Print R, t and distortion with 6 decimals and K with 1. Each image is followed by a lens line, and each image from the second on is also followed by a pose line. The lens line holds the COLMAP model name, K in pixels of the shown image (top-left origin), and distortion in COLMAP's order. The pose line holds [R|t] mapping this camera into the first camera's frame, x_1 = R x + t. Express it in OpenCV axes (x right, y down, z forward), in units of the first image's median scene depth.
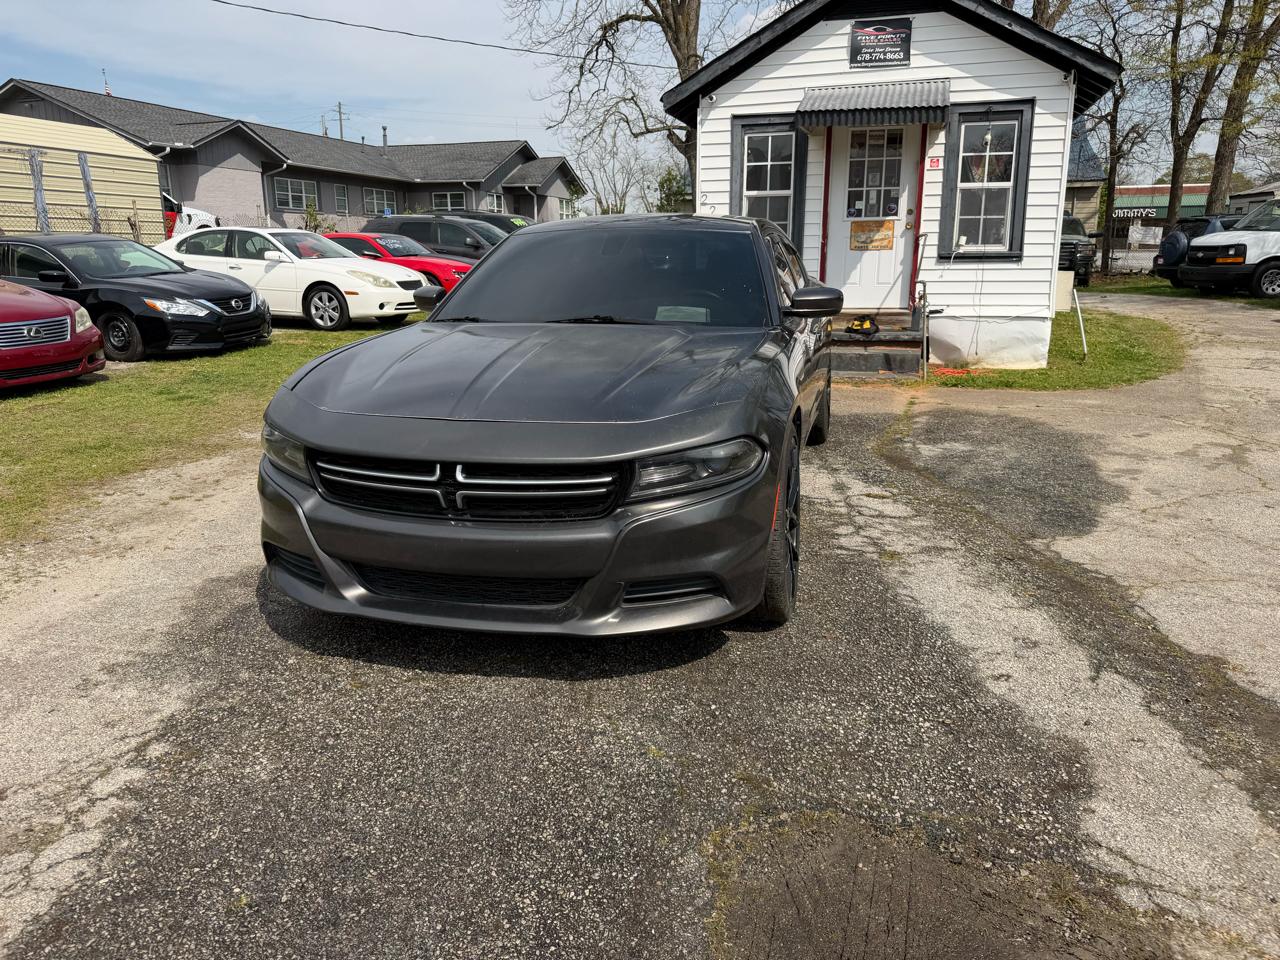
lens RADIAL K [[908.1, 0, 635.9], [0, 908.1, 480.4], [0, 0, 1]] dist [0.002689, -0.012974]
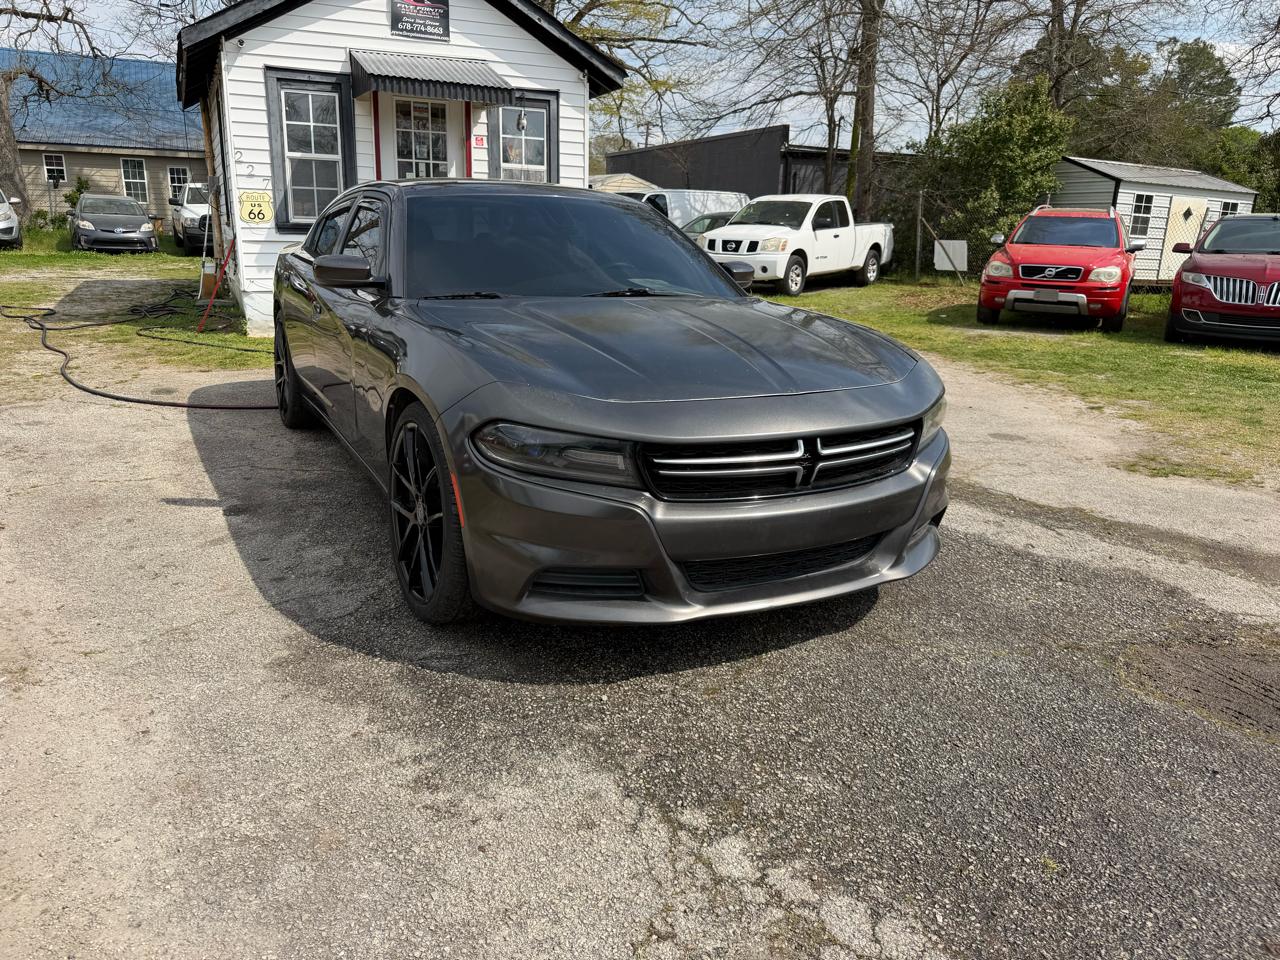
lens RADIAL K [[900.9, 0, 640.0], [0, 900.9, 480.0], [0, 0, 1]] dist [0.021092, -0.036043]
pose [[0.741318, -0.151960, 0.653725, -0.284611], [0.133035, 0.987974, 0.078796, -0.021694], [-0.657837, 0.028555, 0.752619, 0.108175]]
